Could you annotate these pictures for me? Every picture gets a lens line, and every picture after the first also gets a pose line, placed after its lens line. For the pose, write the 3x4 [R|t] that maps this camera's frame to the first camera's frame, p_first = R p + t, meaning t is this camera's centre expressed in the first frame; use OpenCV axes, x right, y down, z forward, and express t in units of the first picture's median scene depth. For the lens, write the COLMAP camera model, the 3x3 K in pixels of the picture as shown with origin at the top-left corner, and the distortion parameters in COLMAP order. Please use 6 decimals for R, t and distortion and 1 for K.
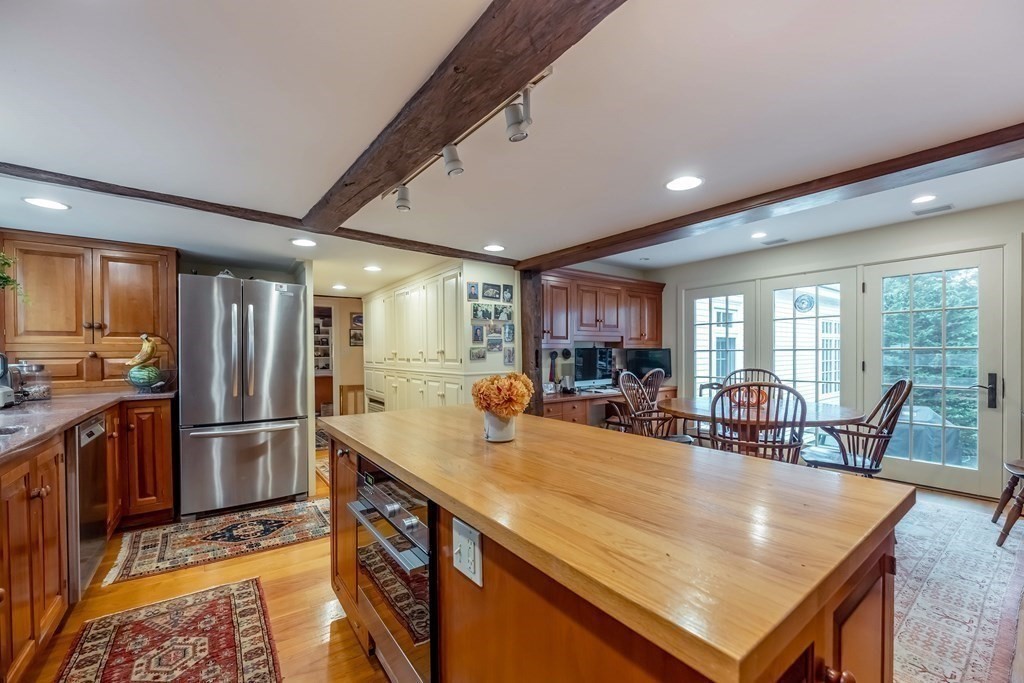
lens RADIAL K [[408.6, 0, 516.2], [0, 408.6, 357.3], [0, 0, 1]] dist [-0.002538, 0.000109]
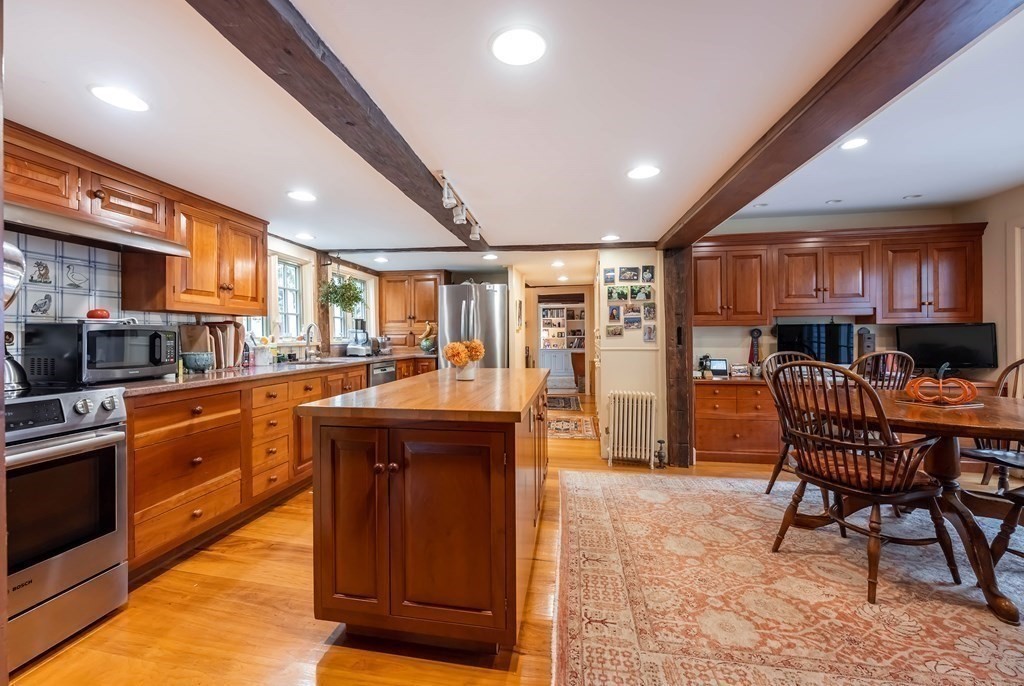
lens RADIAL K [[408.6, 0, 504.5], [0, 408.6, 337.4], [0, 0, 1]] dist [-0.002538, 0.000109]
pose [[0.697782, 0.003930, -0.716299, 0.492390], [-0.007109, 0.999974, -0.001439, 0.012199], [0.716275, 0.006096, 0.697792, 0.000225]]
